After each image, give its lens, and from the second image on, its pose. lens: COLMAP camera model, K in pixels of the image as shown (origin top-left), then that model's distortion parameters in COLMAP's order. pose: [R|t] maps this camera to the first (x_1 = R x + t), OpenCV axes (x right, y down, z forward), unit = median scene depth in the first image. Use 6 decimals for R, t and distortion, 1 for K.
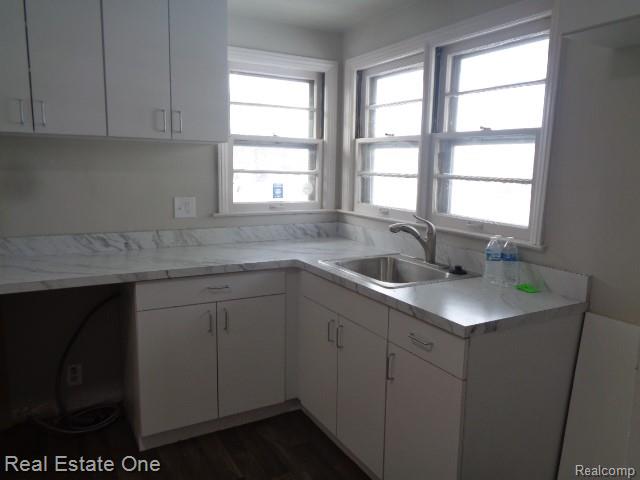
lens RADIAL K [[485.4, 0, 315.7], [0, 485.4, 239.4], [0, 0, 1]] dist [0.009068, 0.005857]
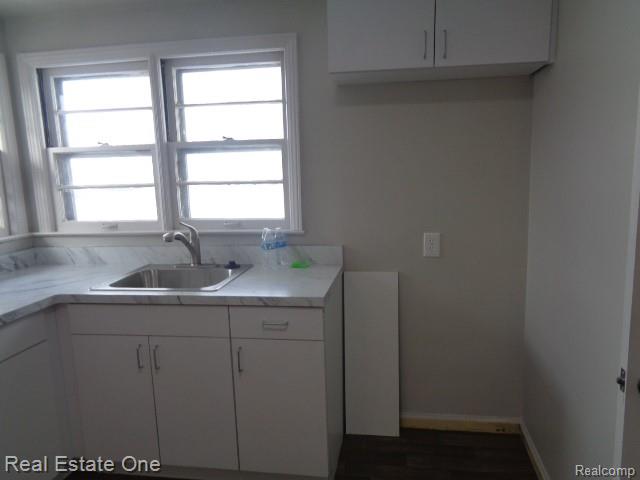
lens RADIAL K [[485.4, 0, 314.8], [0, 485.4, 241.6], [0, 0, 1]] dist [0.009068, 0.005857]
pose [[0.618218, -0.157276, 0.770111, -0.397422], [0.165843, 0.983820, 0.067788, -0.030824], [-0.768311, 0.085809, 0.634298, 0.131238]]
